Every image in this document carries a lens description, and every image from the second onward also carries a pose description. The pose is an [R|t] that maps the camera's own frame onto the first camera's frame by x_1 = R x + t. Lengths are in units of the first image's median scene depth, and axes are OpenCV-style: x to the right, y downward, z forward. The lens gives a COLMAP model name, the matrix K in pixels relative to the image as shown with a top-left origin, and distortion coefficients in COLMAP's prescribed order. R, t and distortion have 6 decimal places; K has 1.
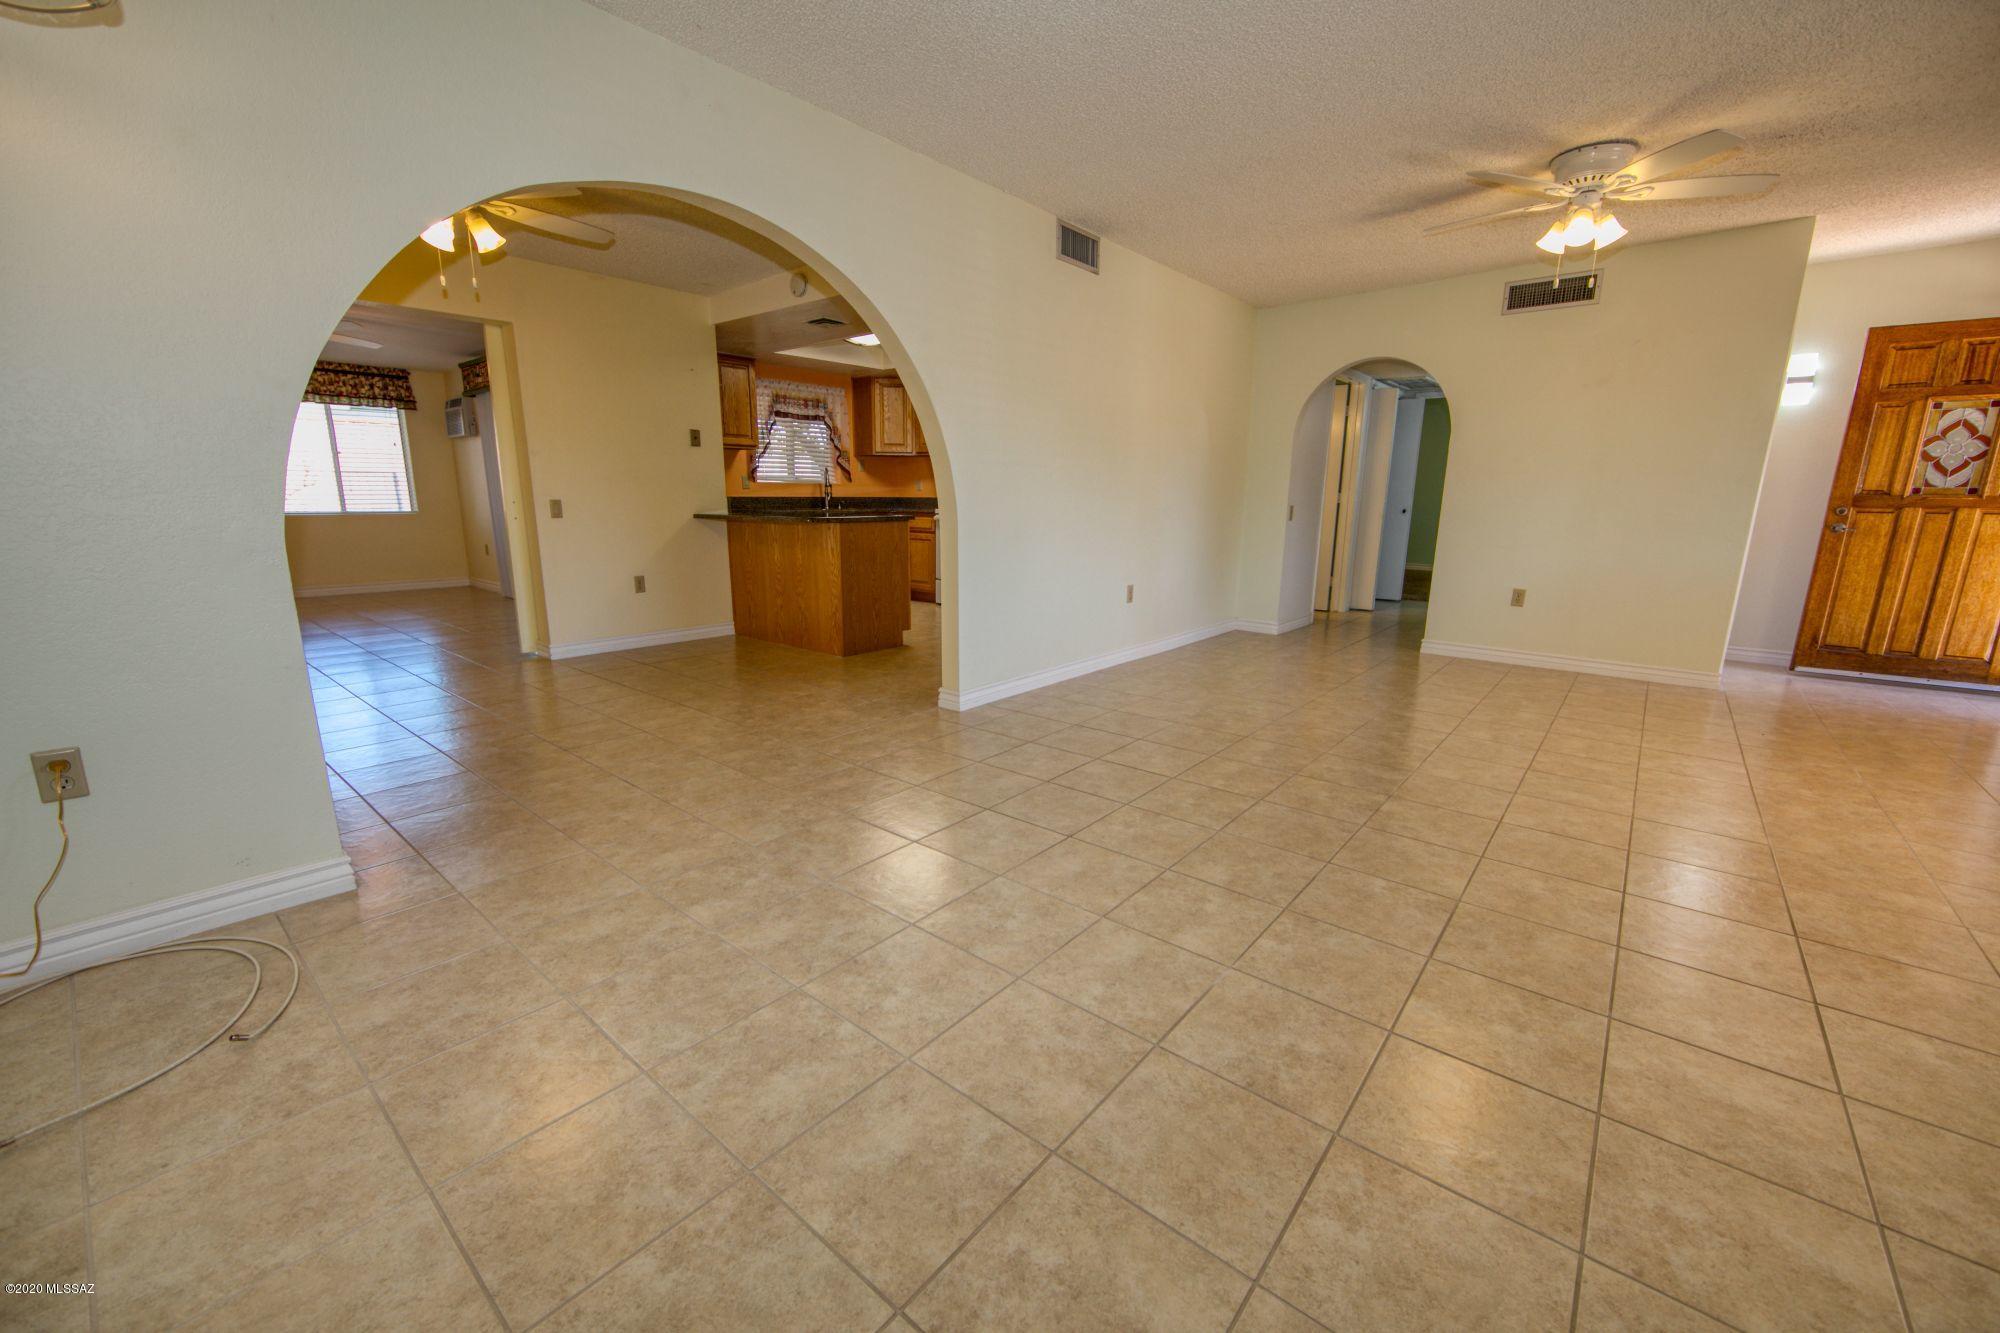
lens RADIAL K [[790.1, 0, 998.9], [0, 790.1, 670.0], [0, 0, 1]] dist [-0.013639, 0.003007]
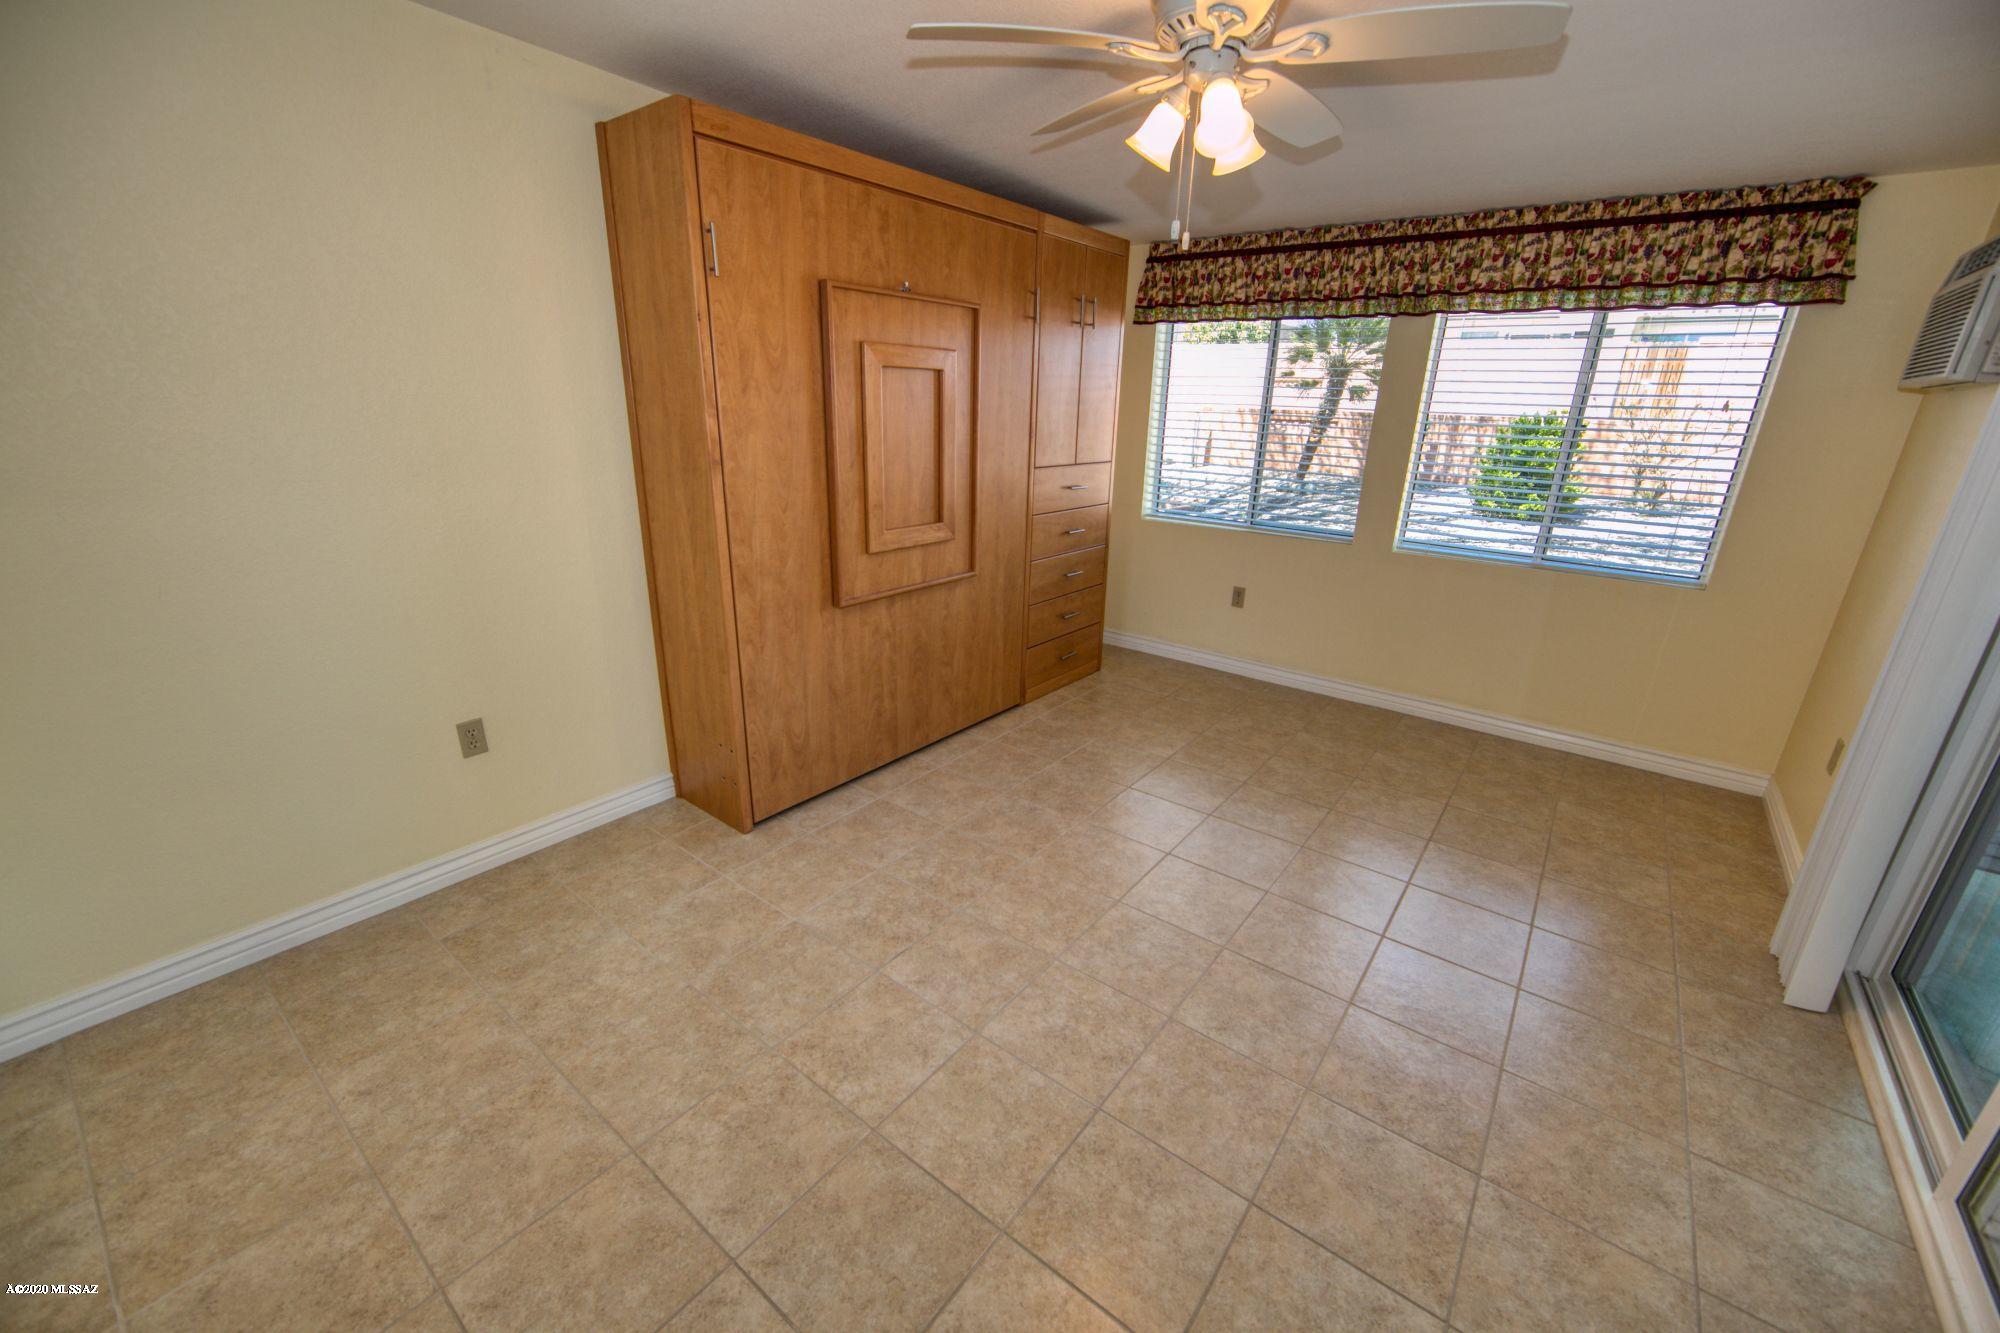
lens RADIAL K [[790.1, 0, 988.6], [0, 790.1, 668.6], [0, 0, 1]] dist [-0.013639, 0.003007]
pose [[0.028180, 0.323075, -0.945954, -0.437402], [-0.245590, 0.919561, 0.306745, -0.226883], [0.968964, 0.223673, 0.105257, 0.729500]]
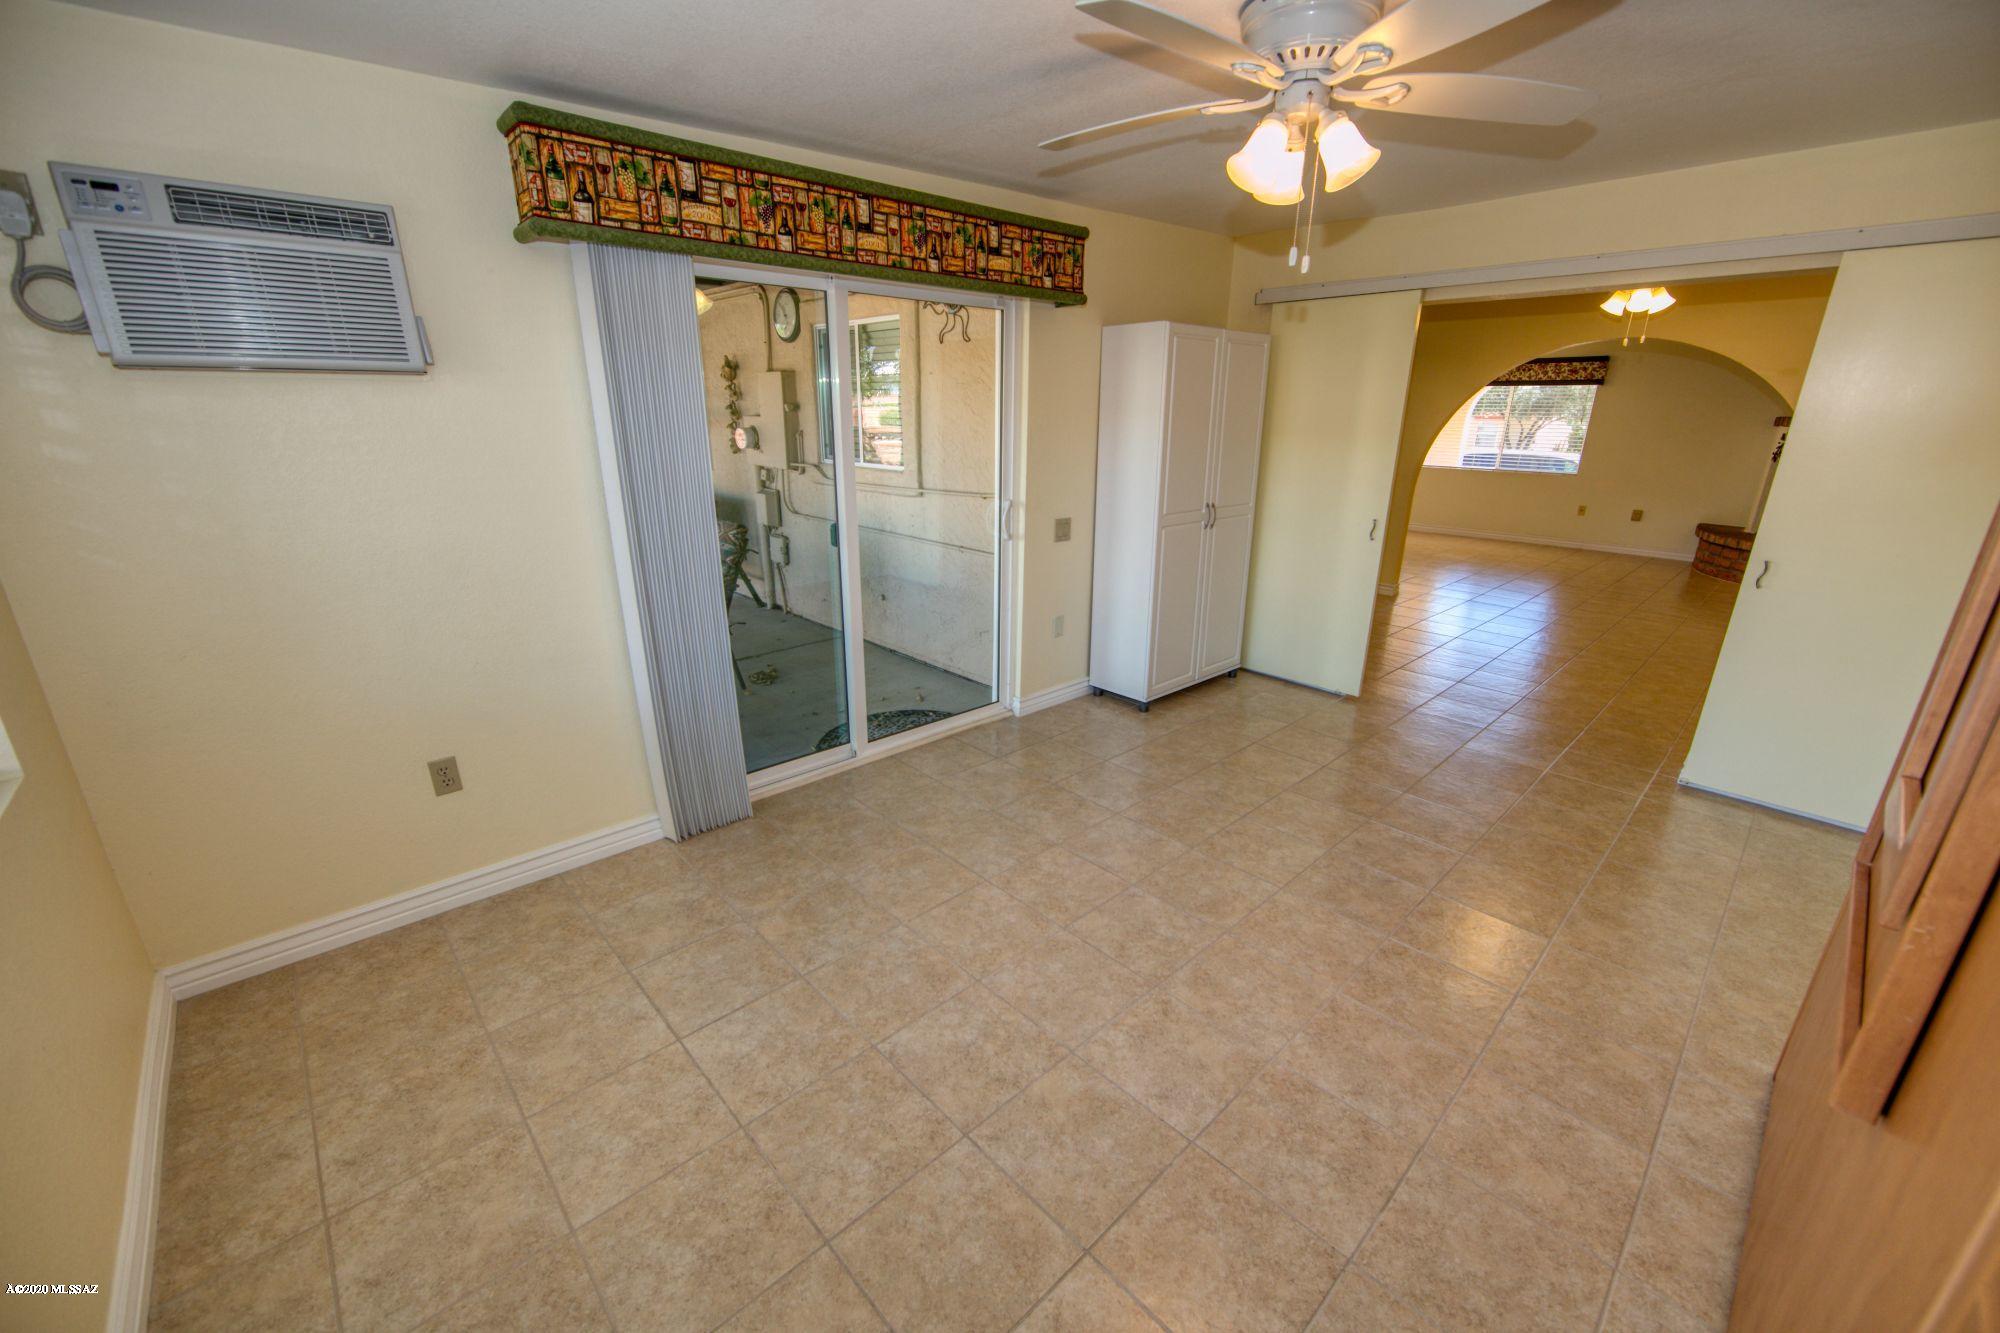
lens RADIAL K [[790.1, 0, 993.9], [0, 790.1, 679.7], [0, 0, 1]] dist [-0.013639, 0.003007]
pose [[0.123049, -0.326230, 0.937248, -1.017140], [0.212064, 0.931254, 0.296302, -0.261962], [-0.969478, 0.162297, 0.183771, 0.858749]]
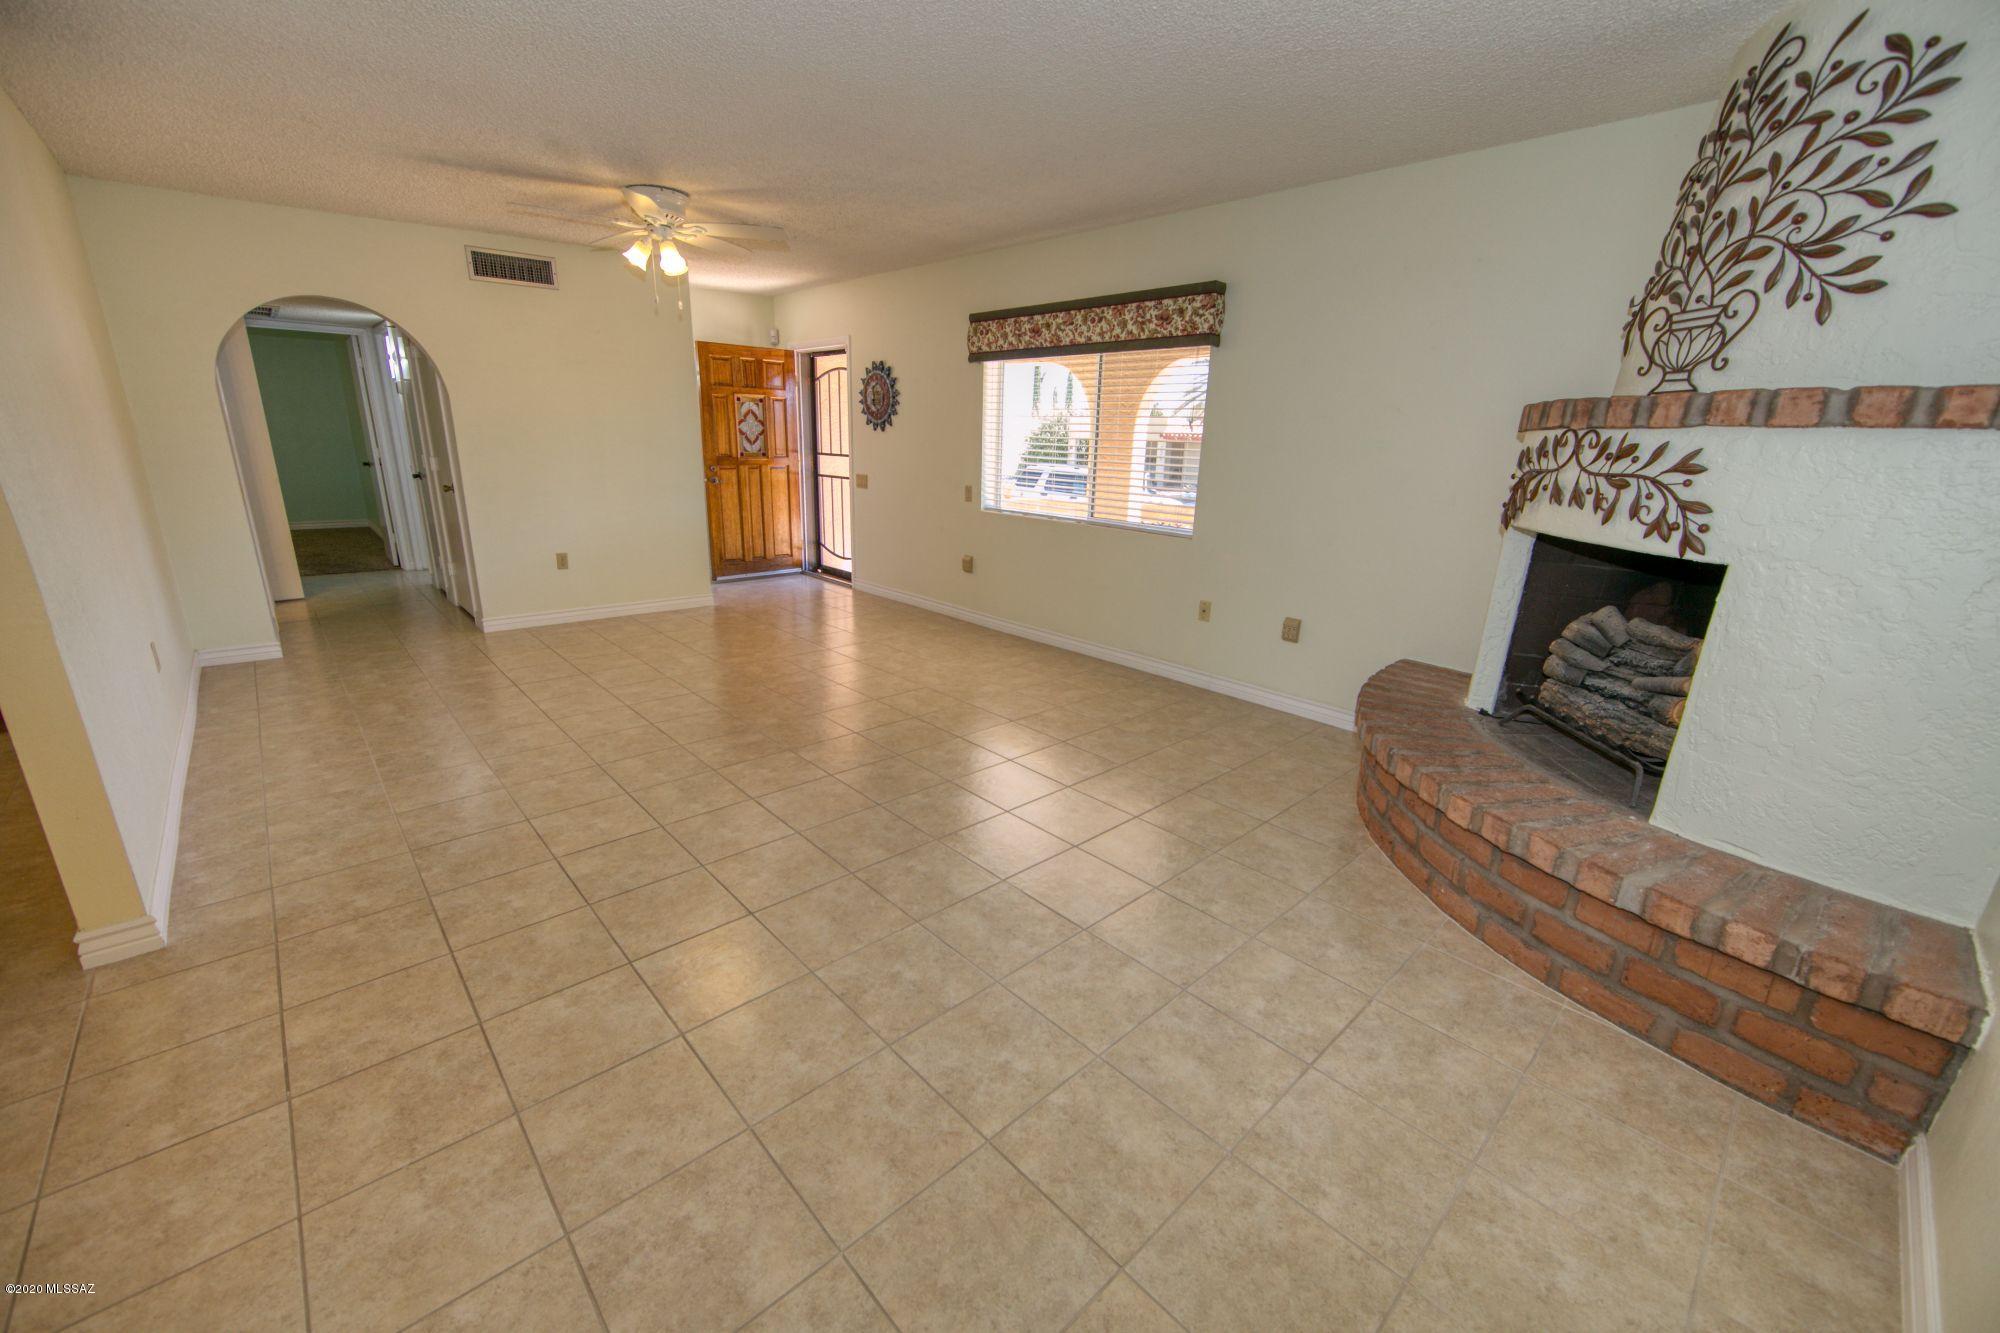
lens RADIAL K [[790.1, 0, 998.8], [0, 790.1, 671.0], [0, 0, 1]] dist [-0.013639, 0.003007]
pose [[0.127420, -0.289617, 0.948623, -0.230393], [0.188324, 0.946085, 0.263546, -0.085375], [-0.973806, 0.145067, 0.175092, 0.177253]]
